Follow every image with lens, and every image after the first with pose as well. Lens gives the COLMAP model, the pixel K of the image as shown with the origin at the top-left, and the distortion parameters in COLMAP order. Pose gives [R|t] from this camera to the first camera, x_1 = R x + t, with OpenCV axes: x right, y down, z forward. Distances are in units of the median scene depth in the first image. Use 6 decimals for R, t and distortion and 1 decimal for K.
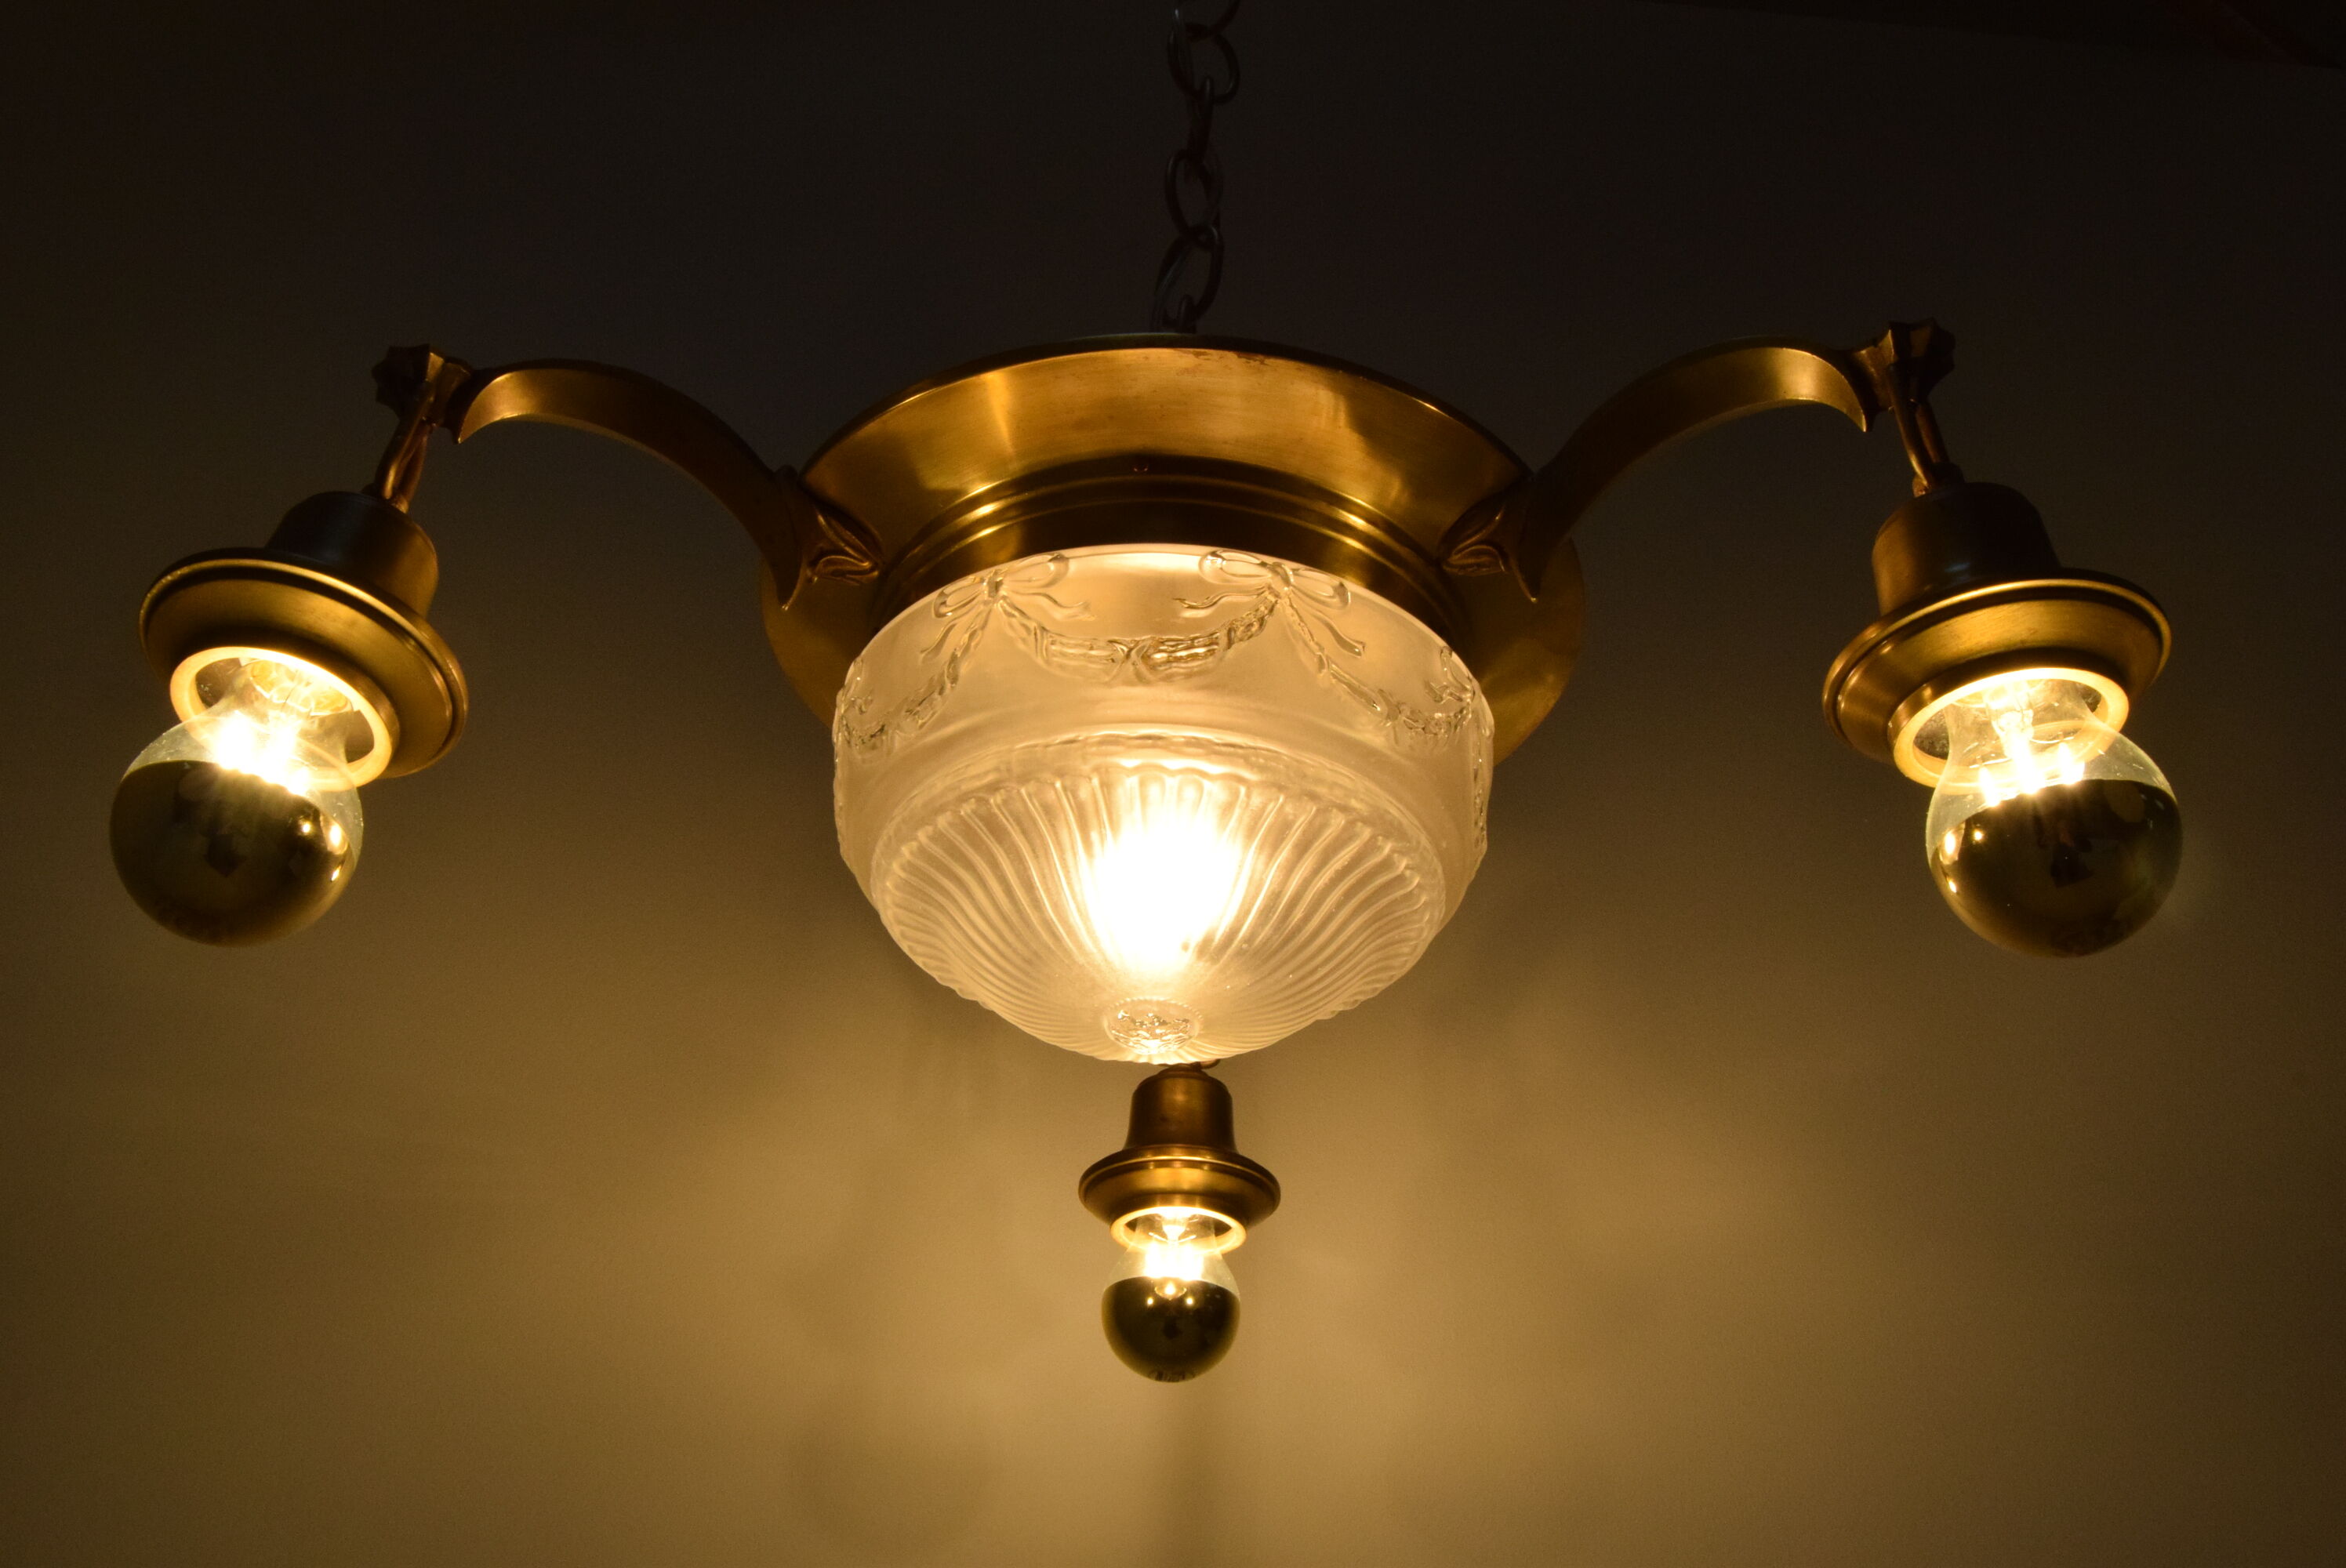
lens RADIAL K [[1853.0, 0, 1174.7], [0, 1853.0, 803.6], [0, 0, 1]] dist [-0.066932, -0.005554]
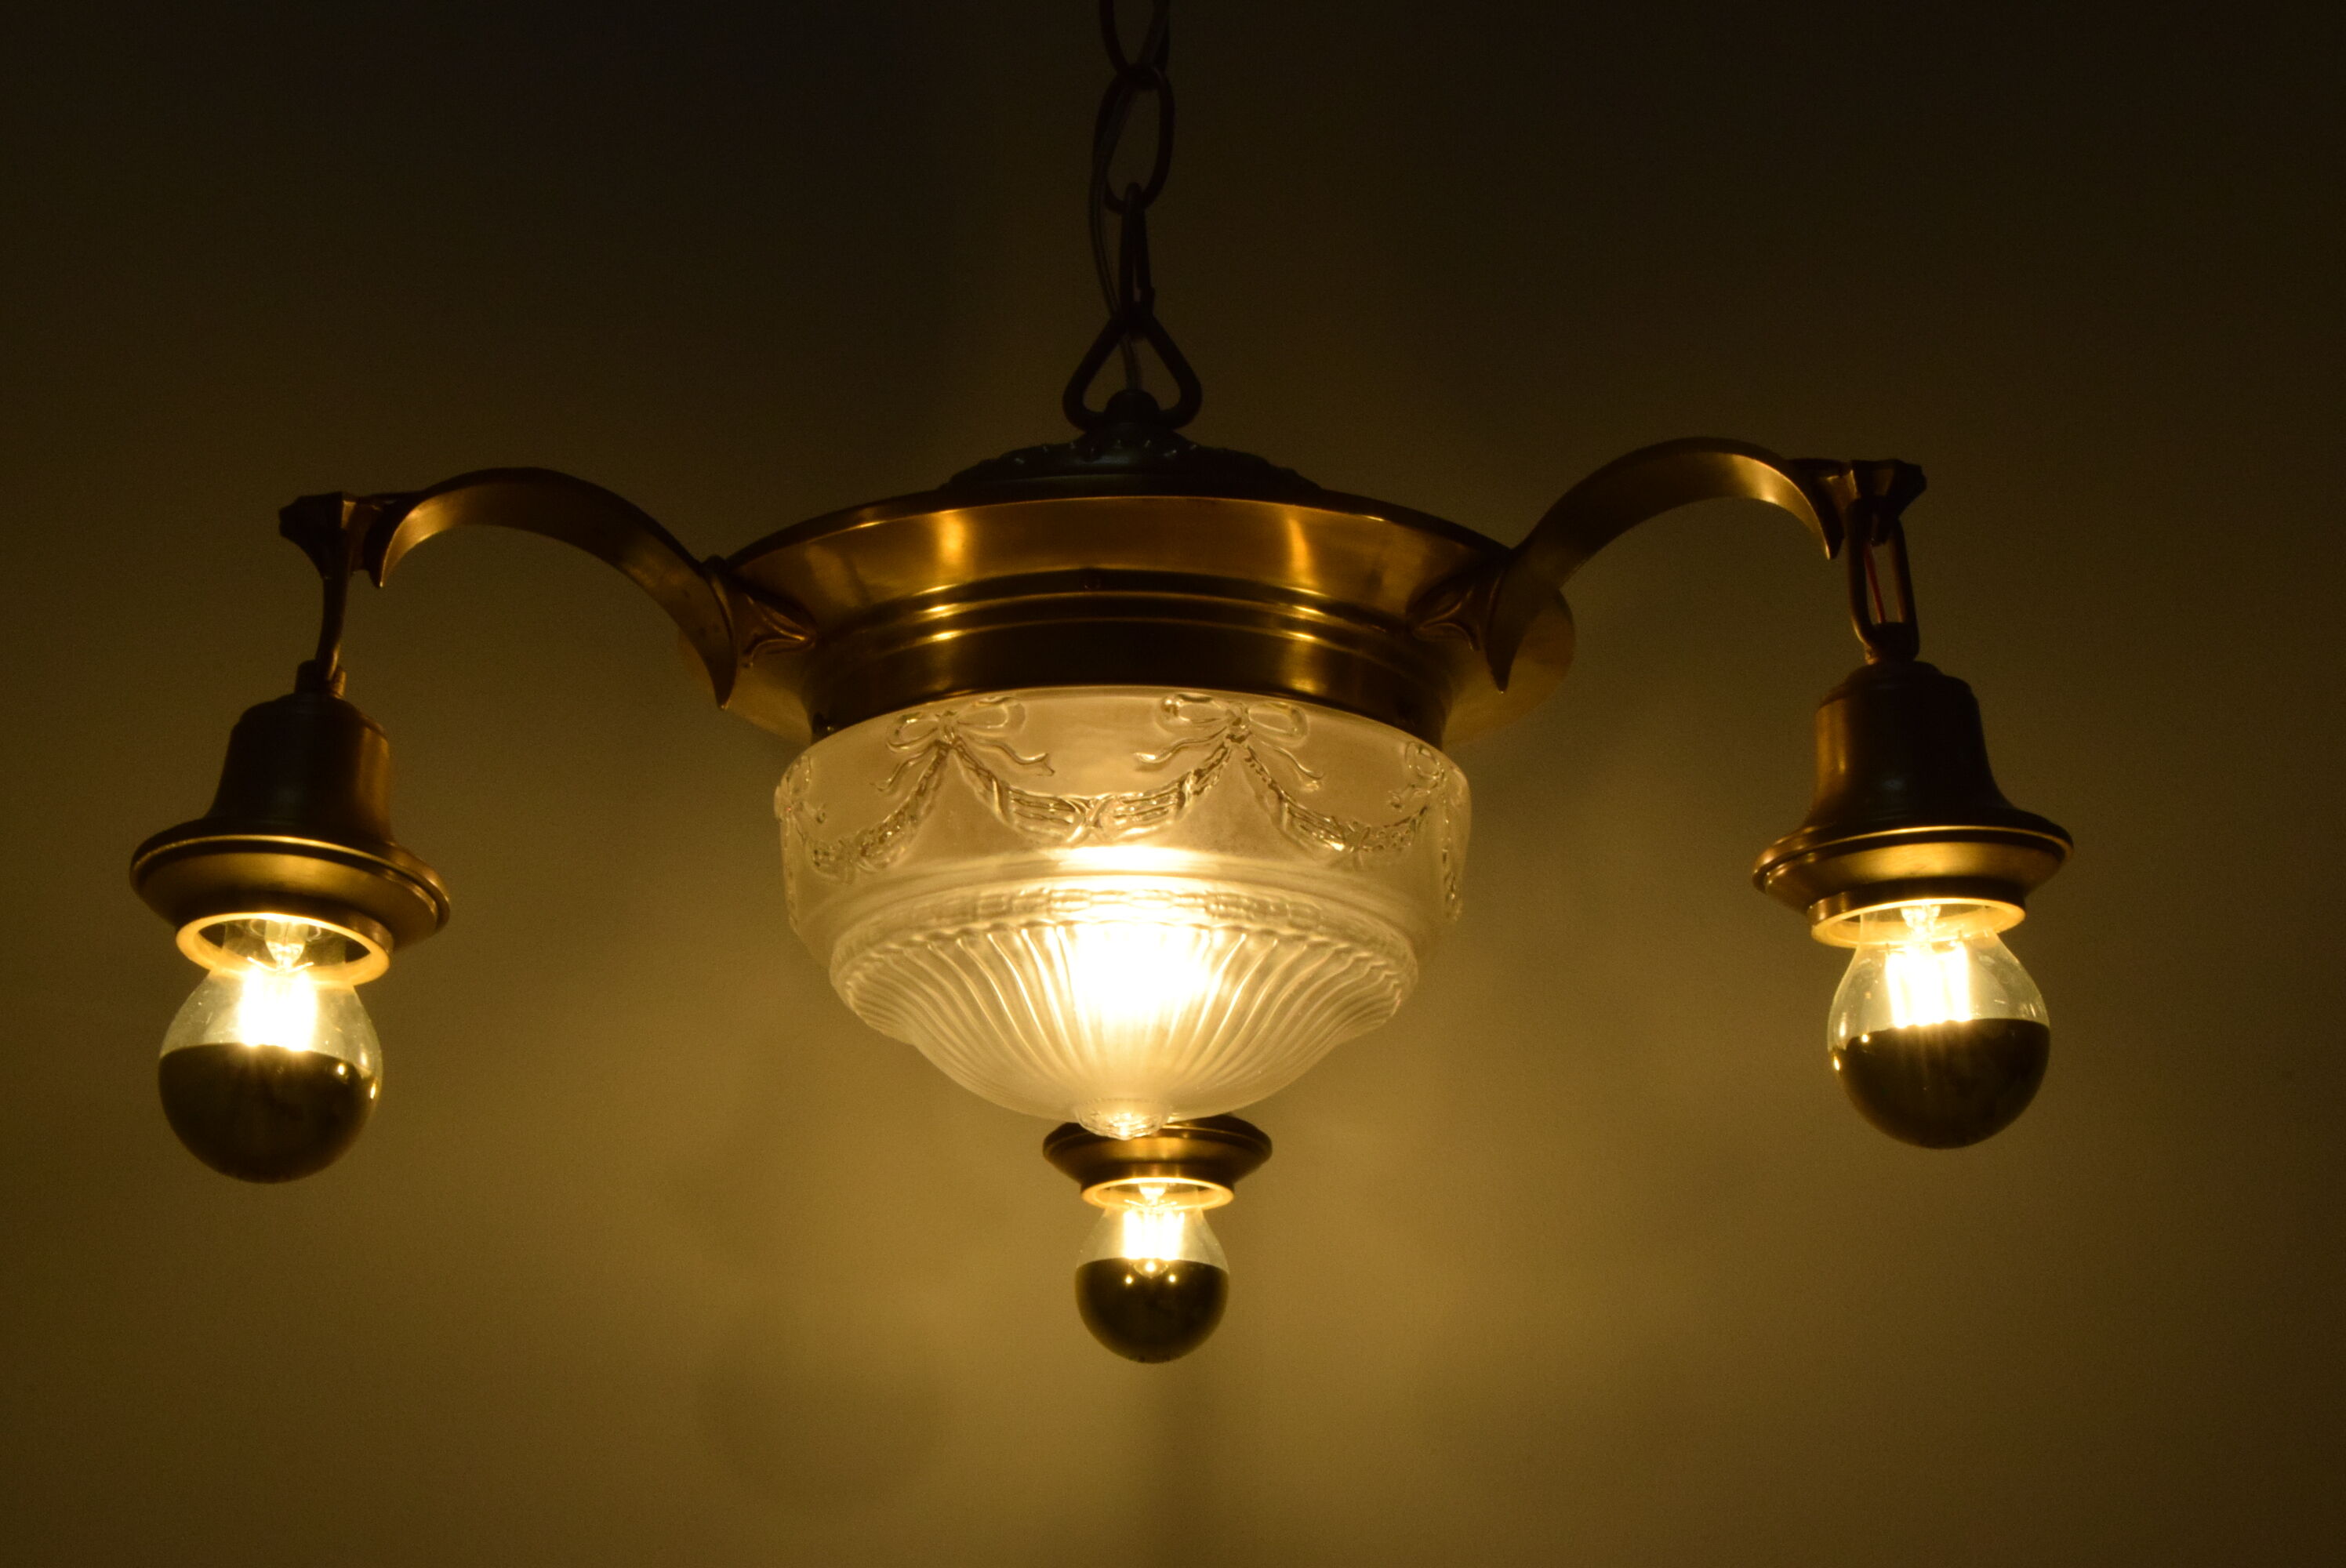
lens RADIAL K [[3431.7, 0, 1152.3], [0, 3431.7, 777.1], [0, 0, 1]] dist [0.004505, 0.000000]
pose [[0.999412, -0.034240, -0.002053, 0.013809], [0.033604, 0.965321, 0.258895, -0.555420], [-0.006882, -0.258812, 0.965903, -0.772707]]
